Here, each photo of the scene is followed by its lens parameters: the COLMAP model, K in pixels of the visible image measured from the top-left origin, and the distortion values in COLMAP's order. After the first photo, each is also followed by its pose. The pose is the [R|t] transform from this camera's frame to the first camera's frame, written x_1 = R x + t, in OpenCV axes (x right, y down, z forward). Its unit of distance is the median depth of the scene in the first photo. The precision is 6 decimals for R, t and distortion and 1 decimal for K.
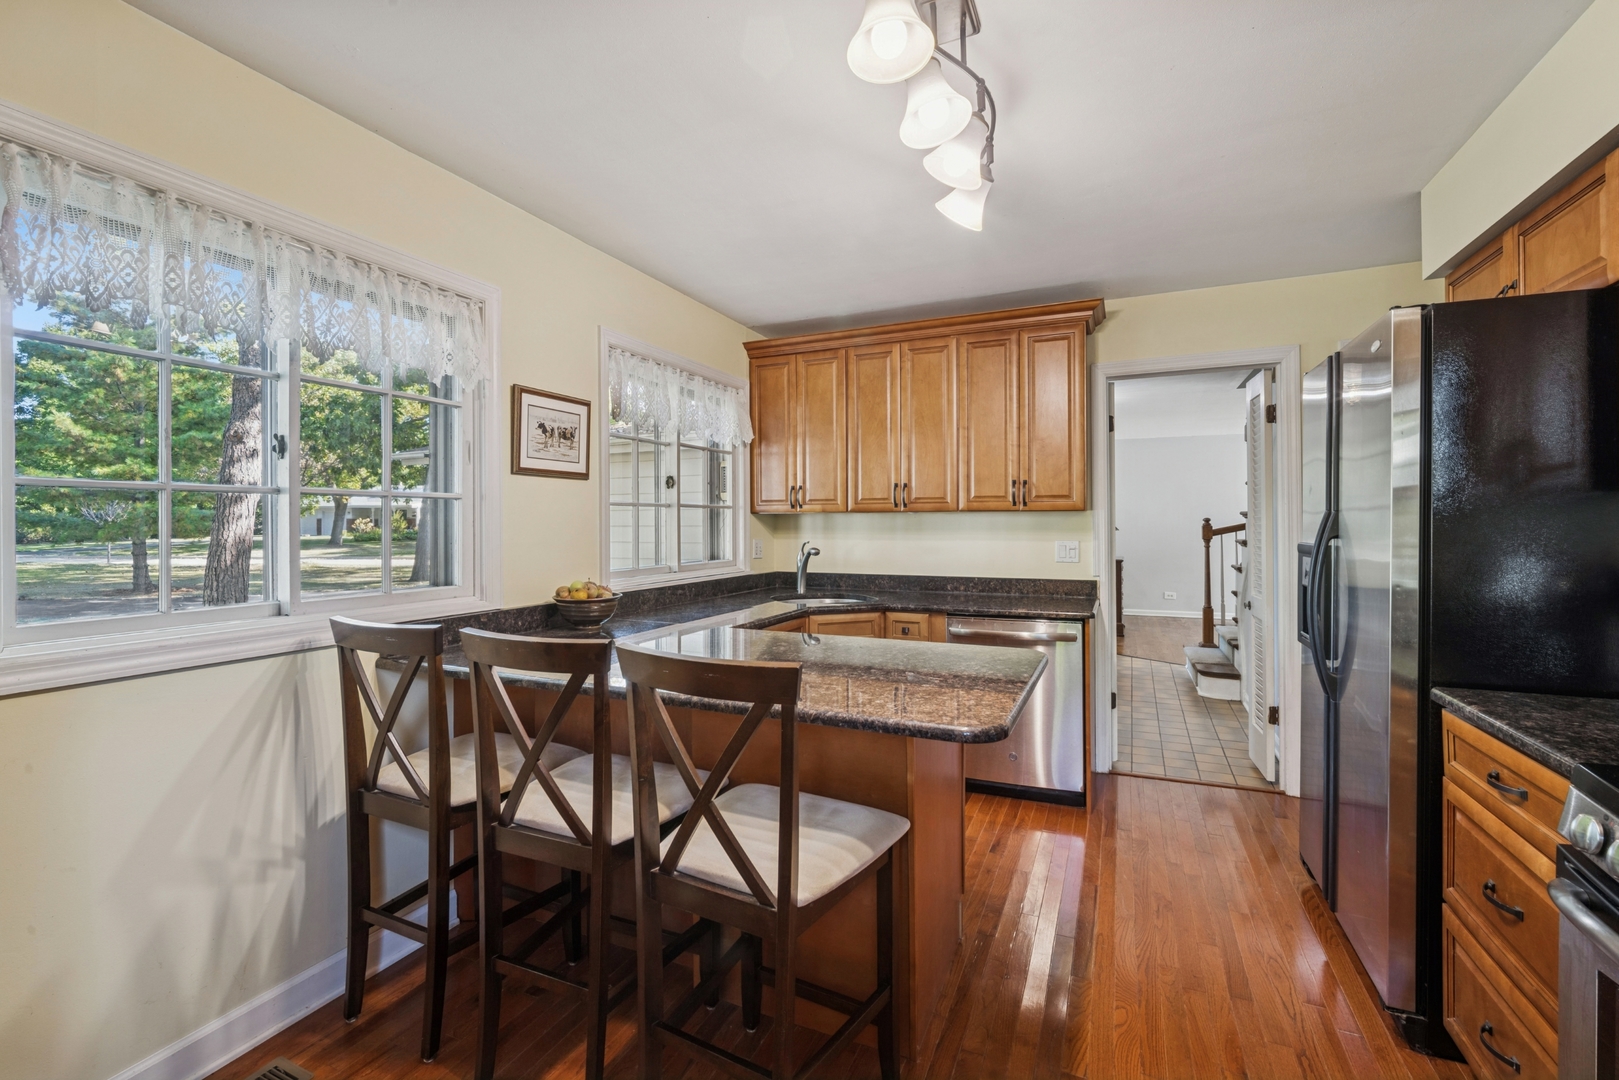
lens RADIAL K [[699.6, 0, 810.3], [0, 699.6, 522.9], [0, 0, 1]] dist [-0.012360, -0.000026]
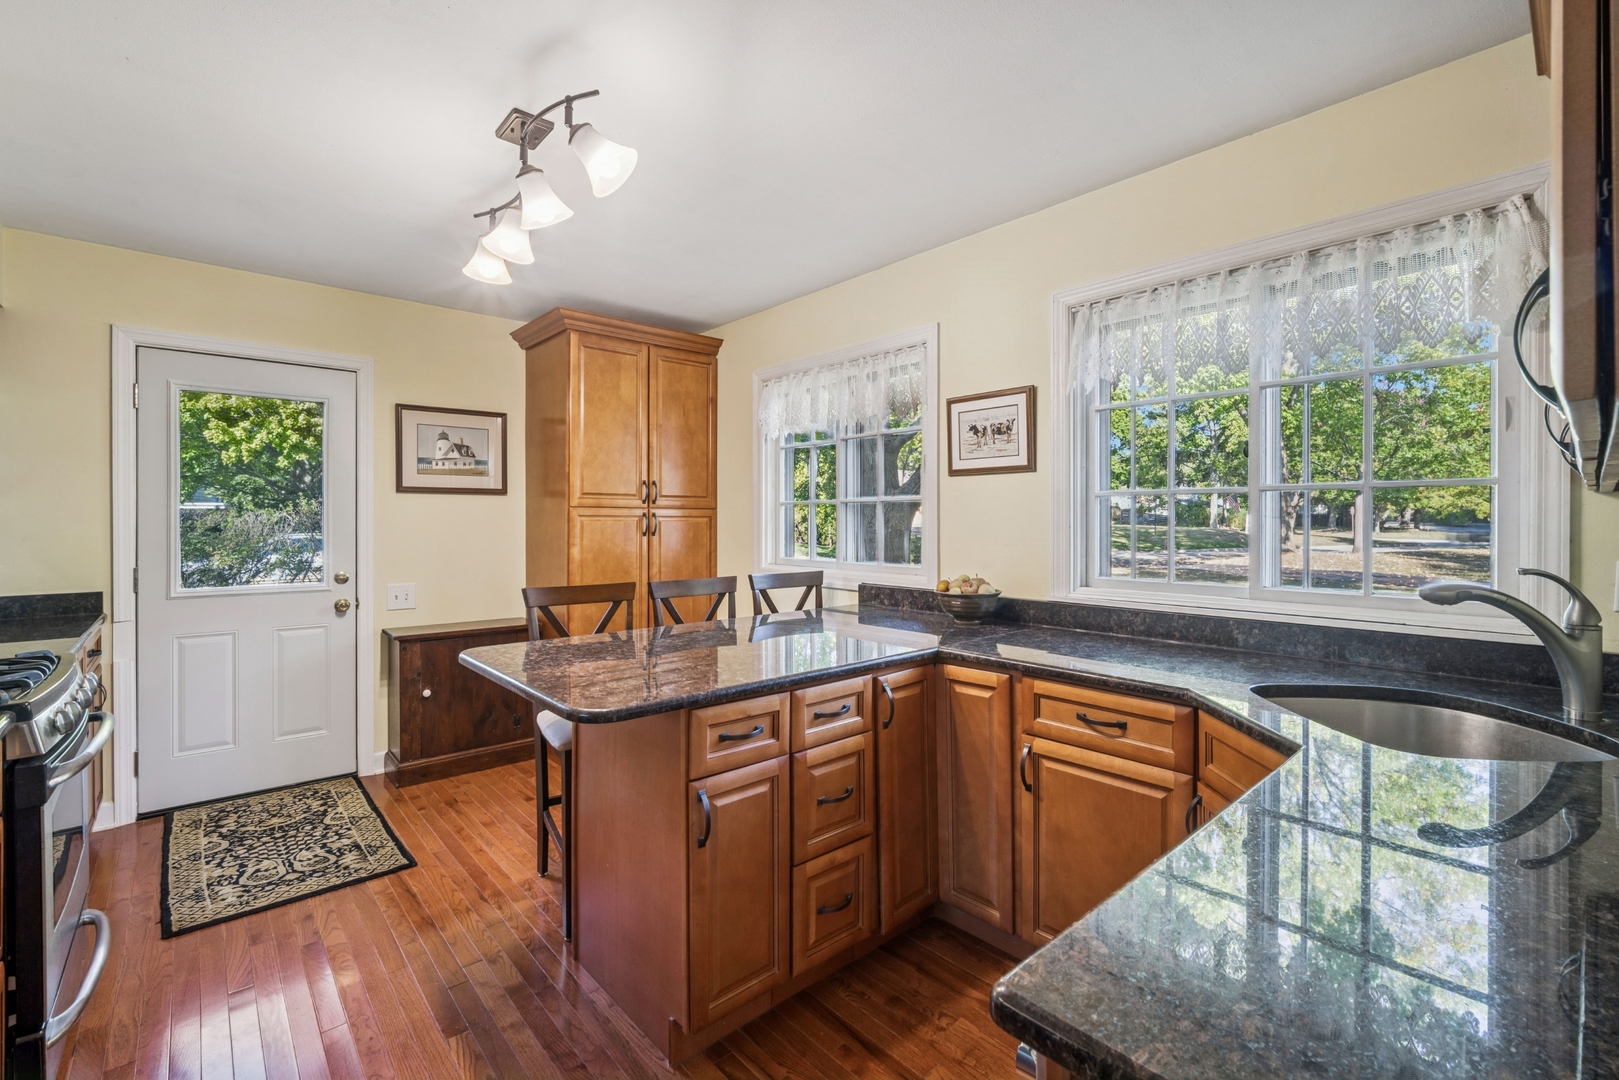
lens RADIAL K [[699.6, 0, 812.3], [0, 699.6, 531.5], [0, 0, 1]] dist [-0.012360, -0.000026]
pose [[-0.425646, 0.007850, -0.904856, 0.687087], [-0.013219, 0.999802, 0.014892, 0.009296], [0.904793, 0.018300, -0.425458, 1.199244]]
